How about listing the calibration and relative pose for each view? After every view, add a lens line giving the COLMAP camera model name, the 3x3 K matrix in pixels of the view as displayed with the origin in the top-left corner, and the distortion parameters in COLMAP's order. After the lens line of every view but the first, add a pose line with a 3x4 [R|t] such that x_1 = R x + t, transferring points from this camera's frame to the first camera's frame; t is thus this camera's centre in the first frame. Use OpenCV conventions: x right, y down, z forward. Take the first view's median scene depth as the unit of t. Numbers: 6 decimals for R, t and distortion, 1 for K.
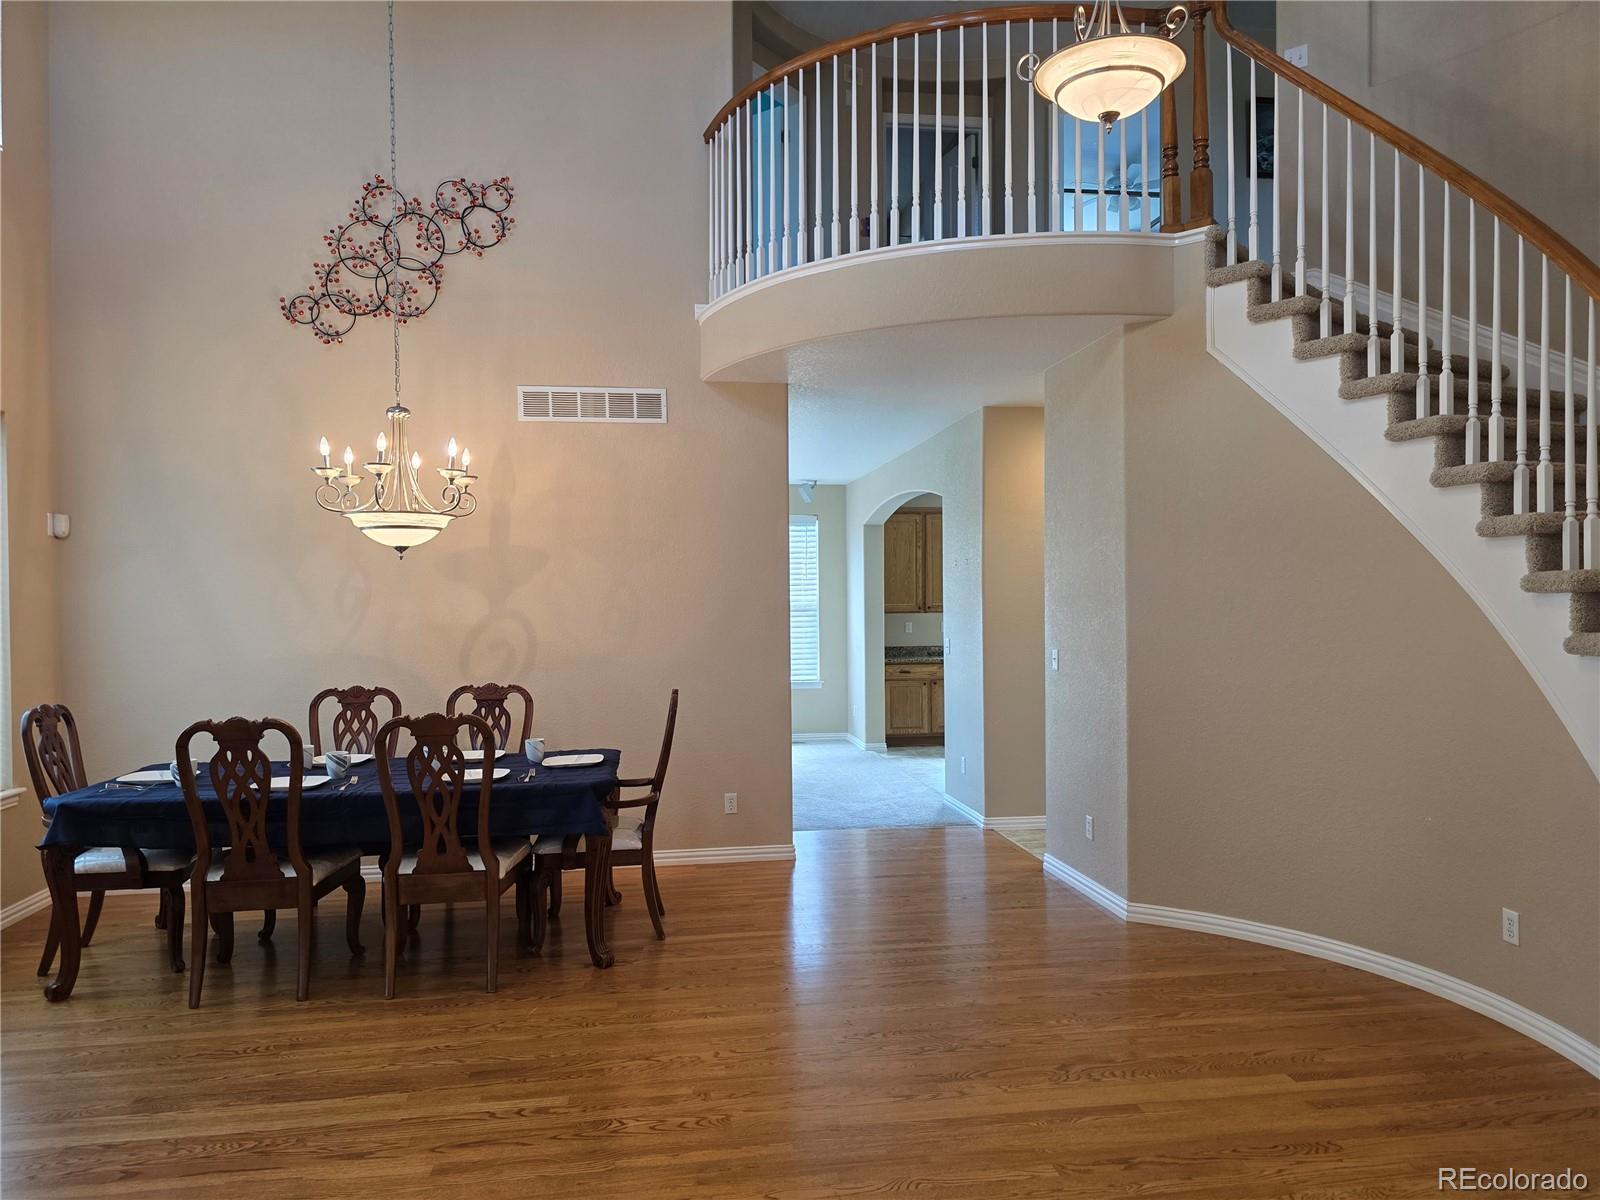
lens RADIAL K [[1076.8, 0, 808.5], [0, 1076.8, 598.3], [0, 0, 1]] dist [0.052079, -0.040620]
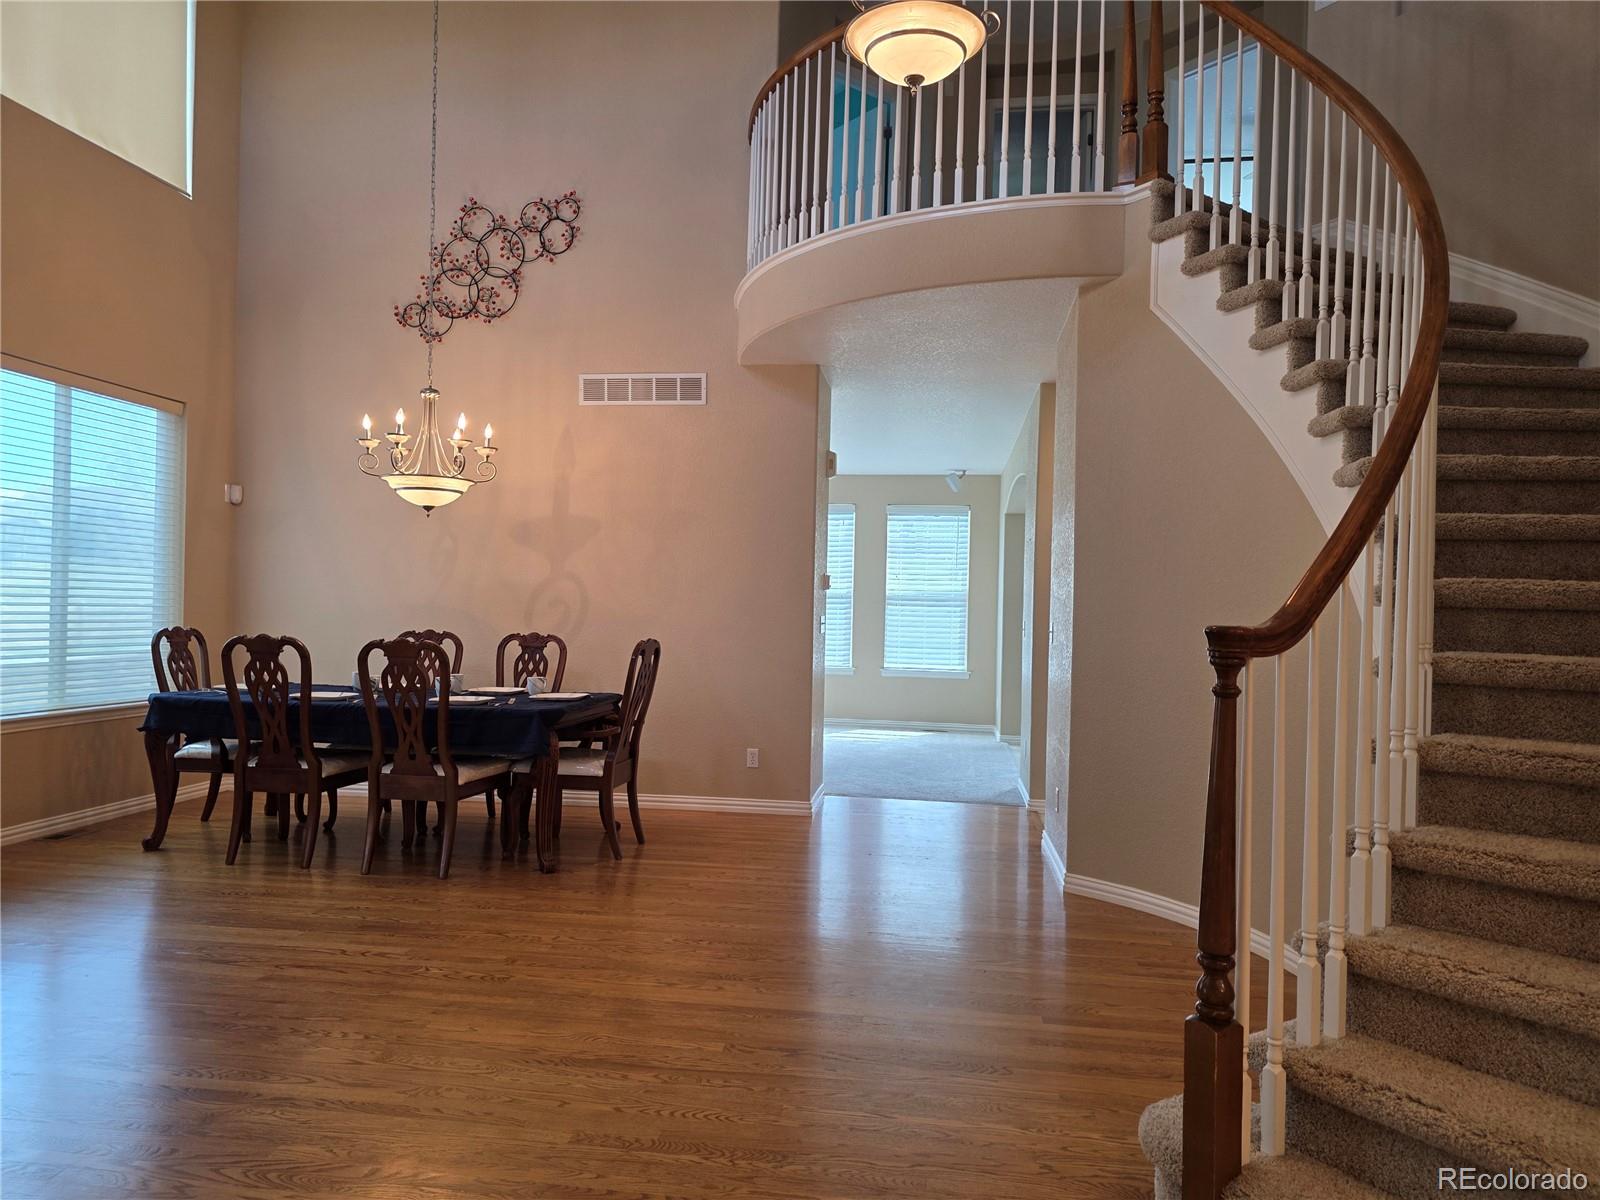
lens RADIAL K [[1076.8, 0, 797.7], [0, 1076.8, 594.8], [0, 0, 1]] dist [0.052079, -0.040620]
pose [[0.957037, 0.027695, -0.288640, 0.342834], [-0.031385, 0.999474, -0.008164, 0.044529], [0.288262, 0.016873, 0.957403, -0.015854]]
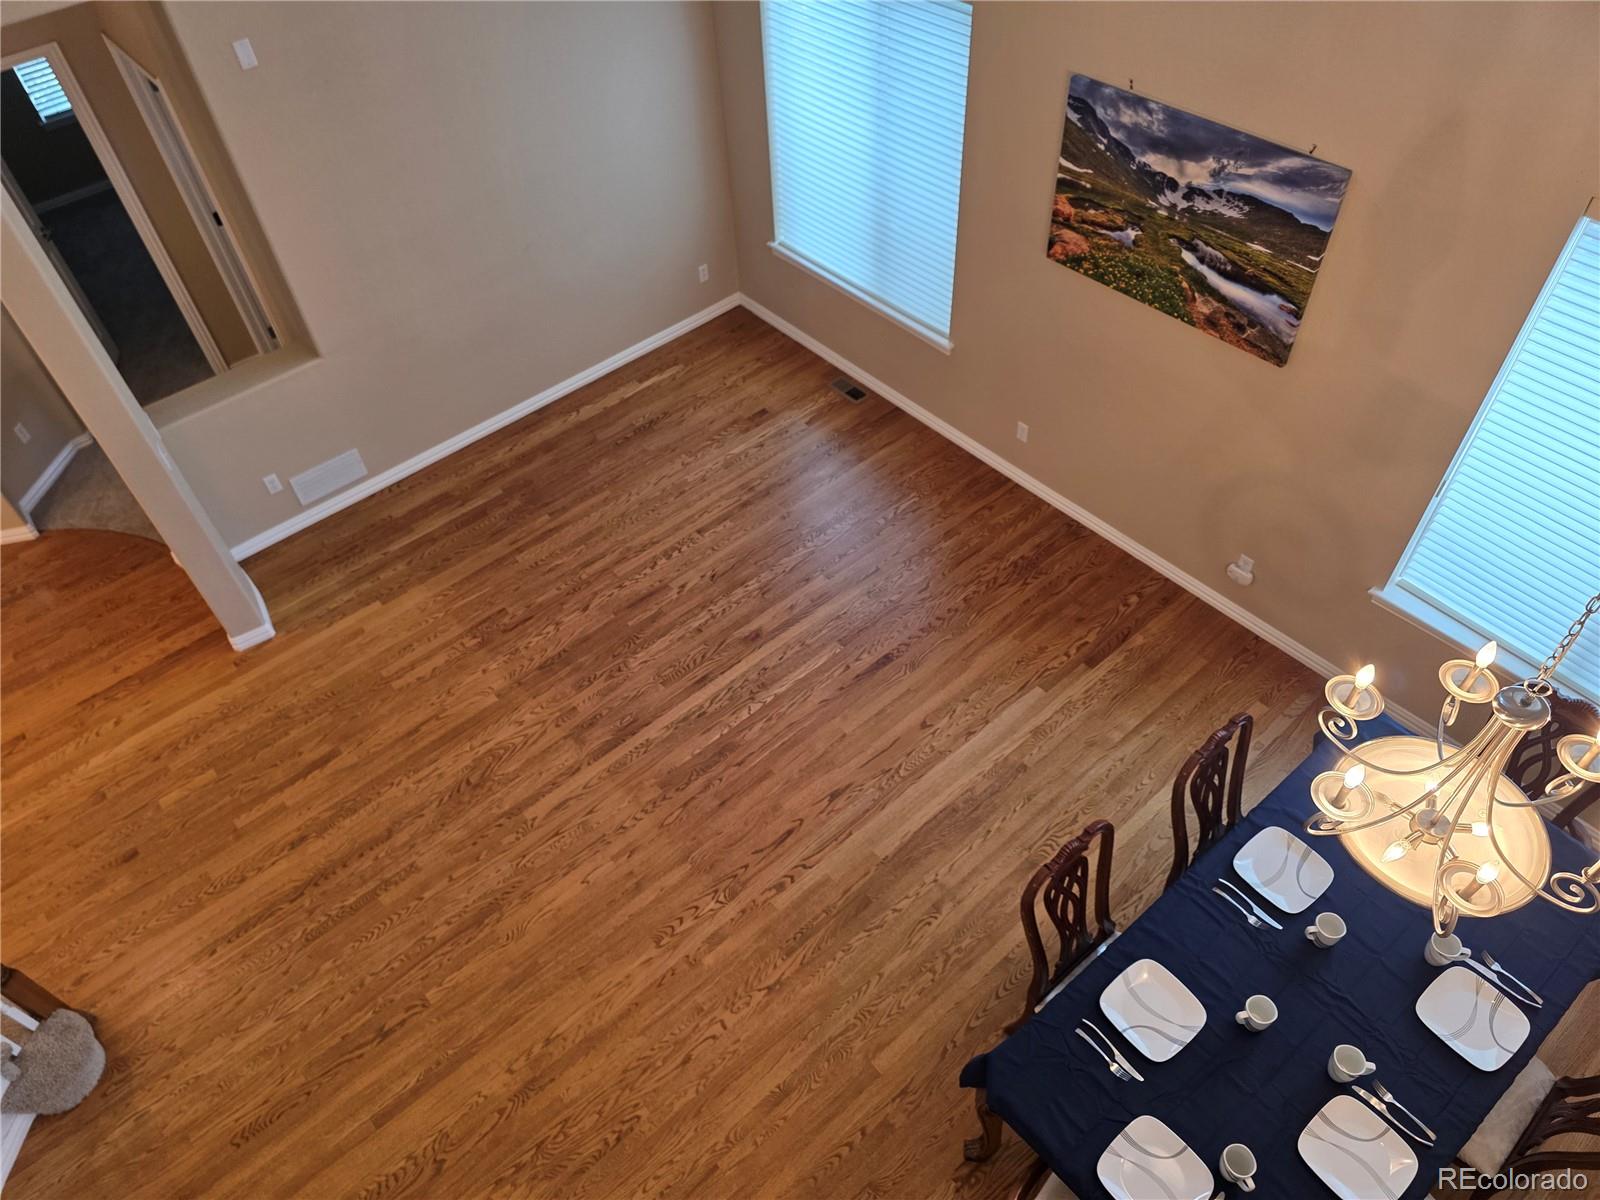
lens RADIAL K [[1076.8, 0, 792.5], [0, 1076.8, 600.7], [0, 0, 1]] dist [0.052079, -0.040620]
pose [[-0.849893, 0.431327, -0.302719, 0.006814], [0.064395, 0.655174, 0.752729, -0.552603], [0.523005, 0.620245, -0.584603, 1.039590]]
